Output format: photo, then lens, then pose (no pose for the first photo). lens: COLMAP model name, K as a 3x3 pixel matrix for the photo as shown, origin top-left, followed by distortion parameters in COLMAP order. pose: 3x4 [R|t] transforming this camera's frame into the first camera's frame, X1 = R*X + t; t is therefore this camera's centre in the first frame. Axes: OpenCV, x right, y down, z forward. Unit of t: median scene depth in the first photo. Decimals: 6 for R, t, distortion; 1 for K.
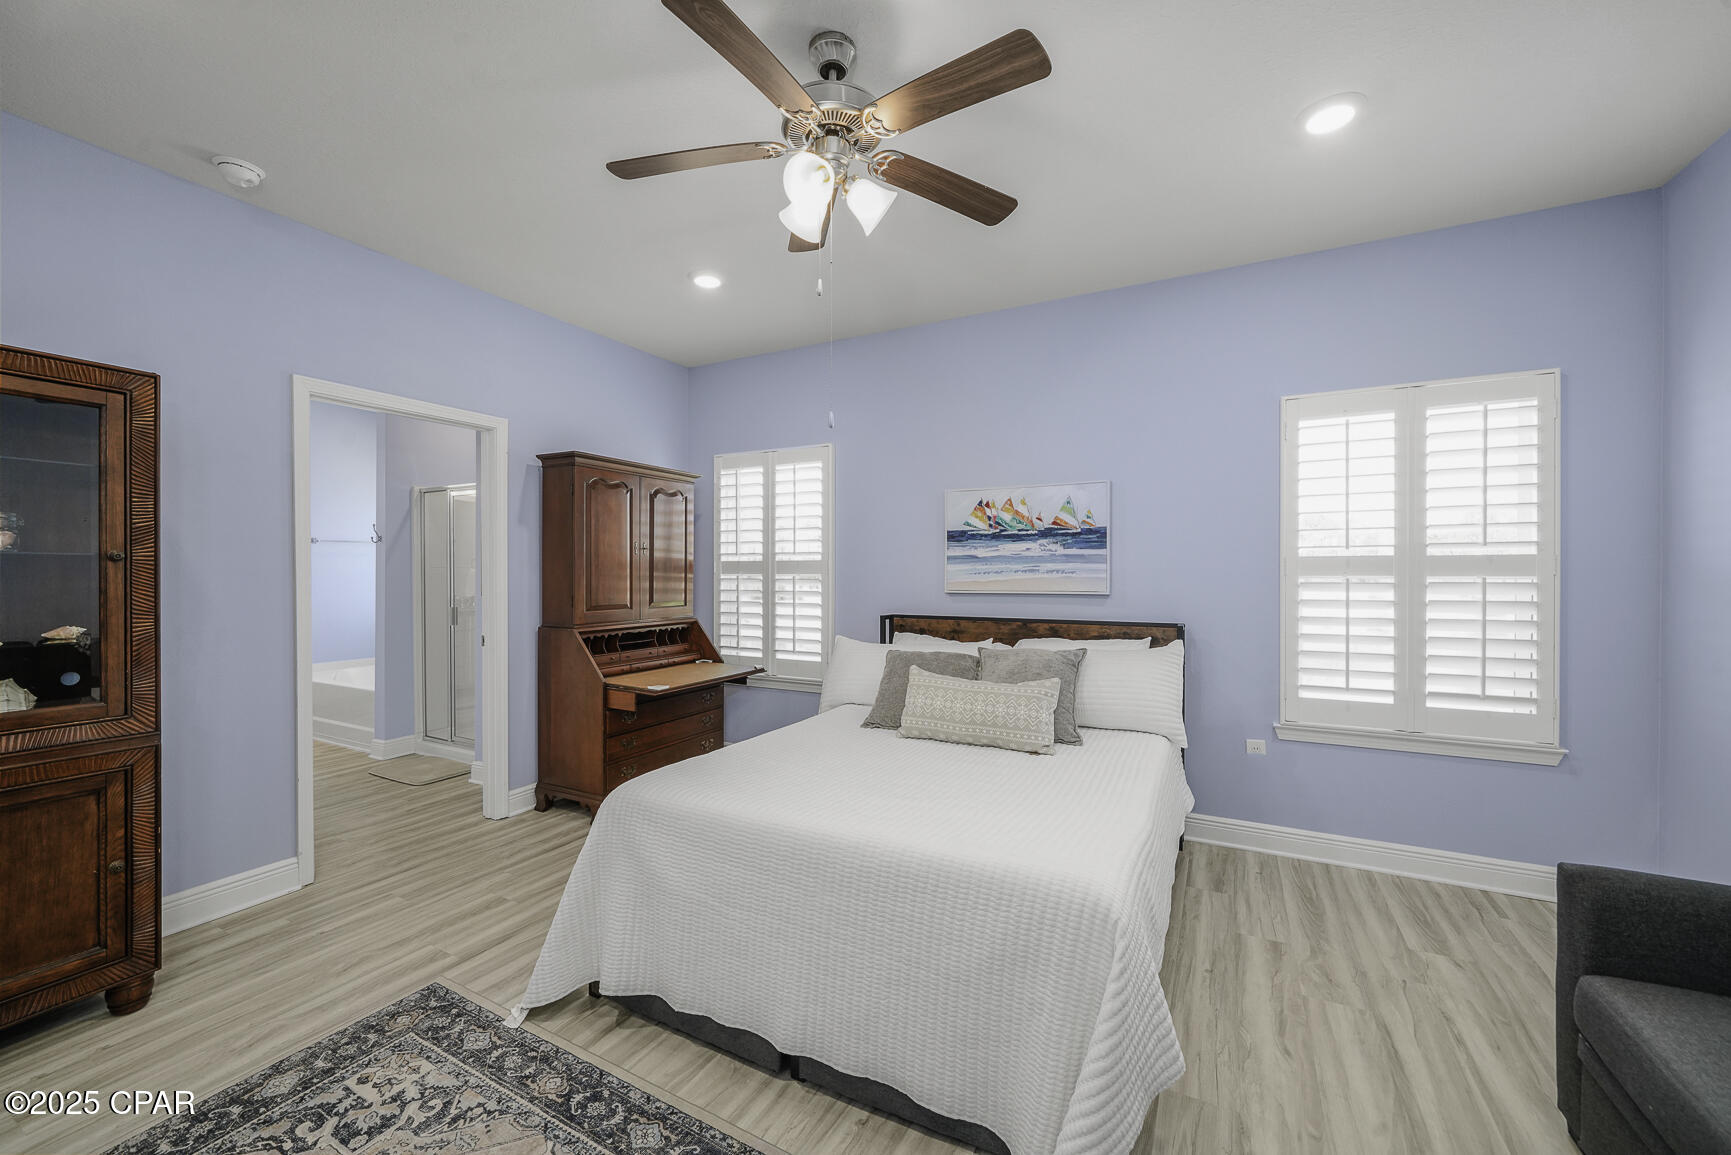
lens RADIAL K [[680.6, 0, 859.9], [0, 680.6, 571.3], [0, 0, 1]] dist [-0.001149, 0.000345]
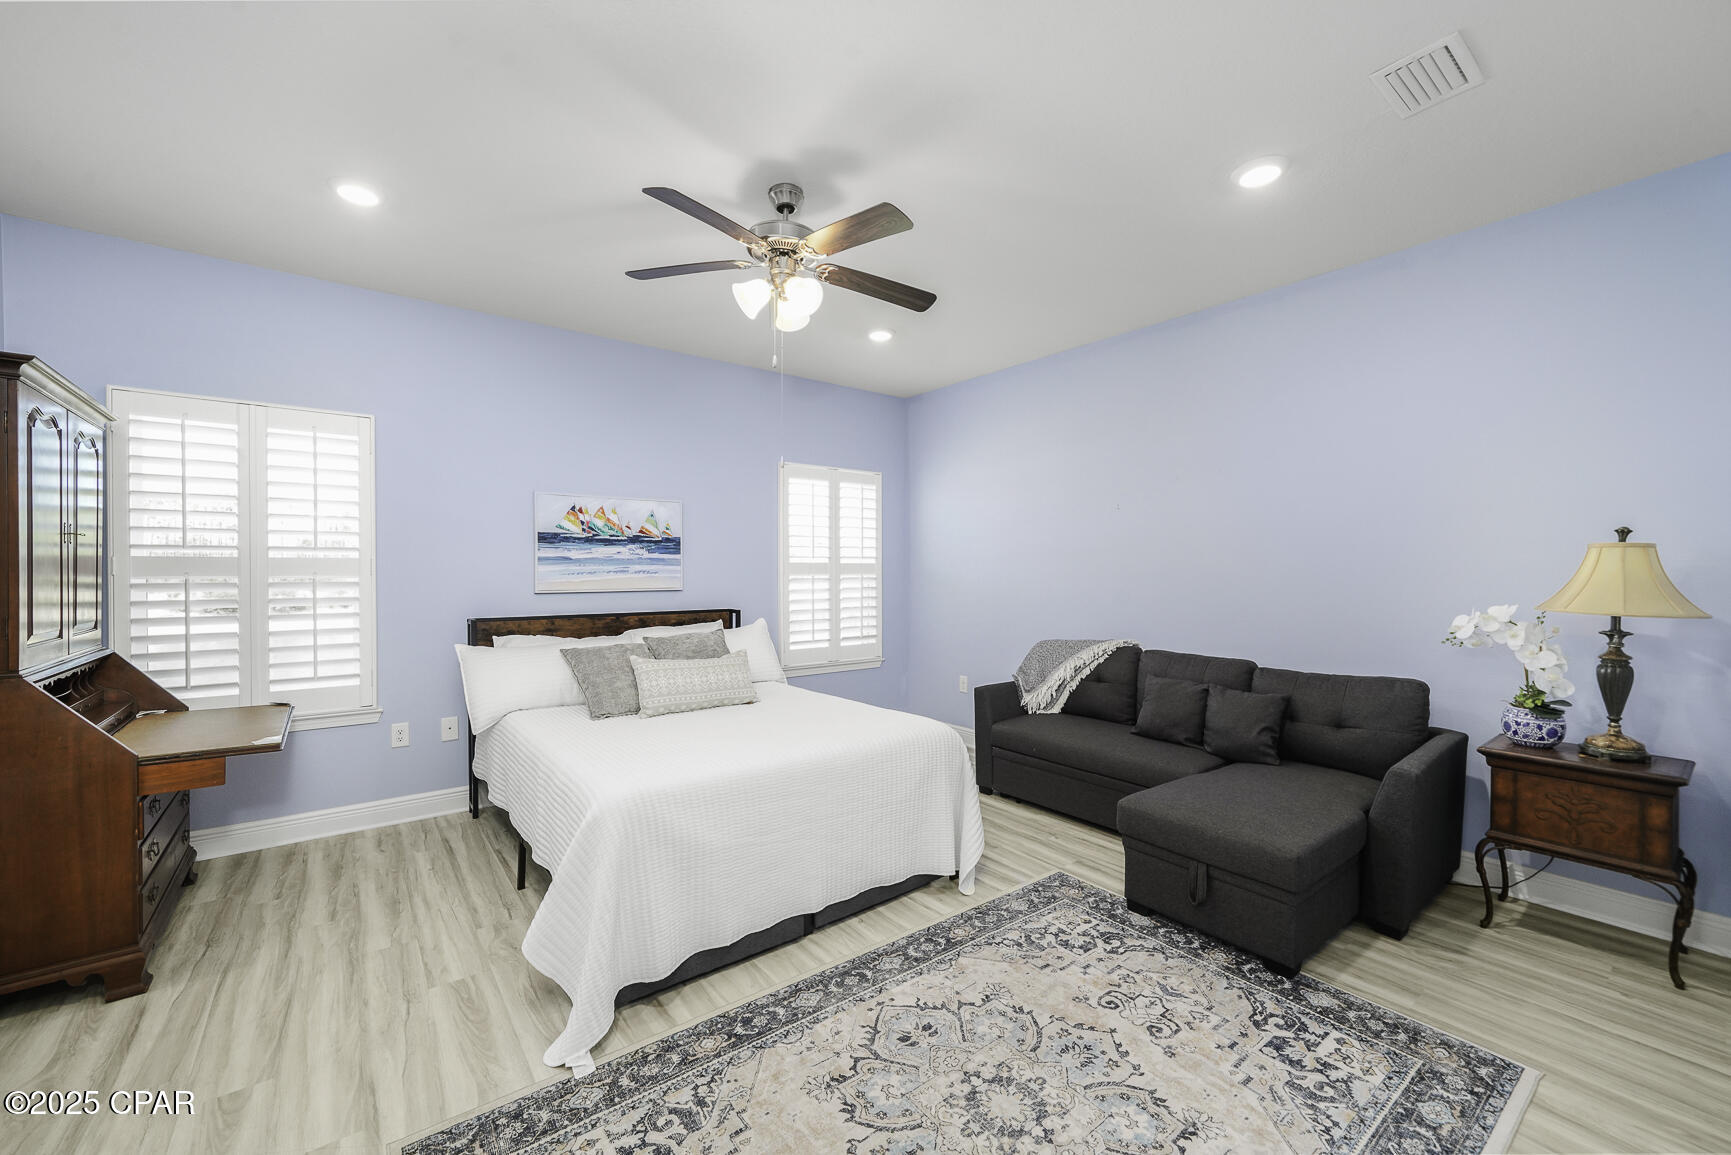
lens RADIAL K [[680.6, 0, 862.3], [0, 680.6, 575.3], [0, 0, 1]] dist [-0.001149, 0.000345]
pose [[0.403870, -0.003500, 0.914810, -0.669194], [0.003312, 0.999992, 0.002364, 0.004419], [-0.914810, 0.002075, 0.403878, 0.169732]]
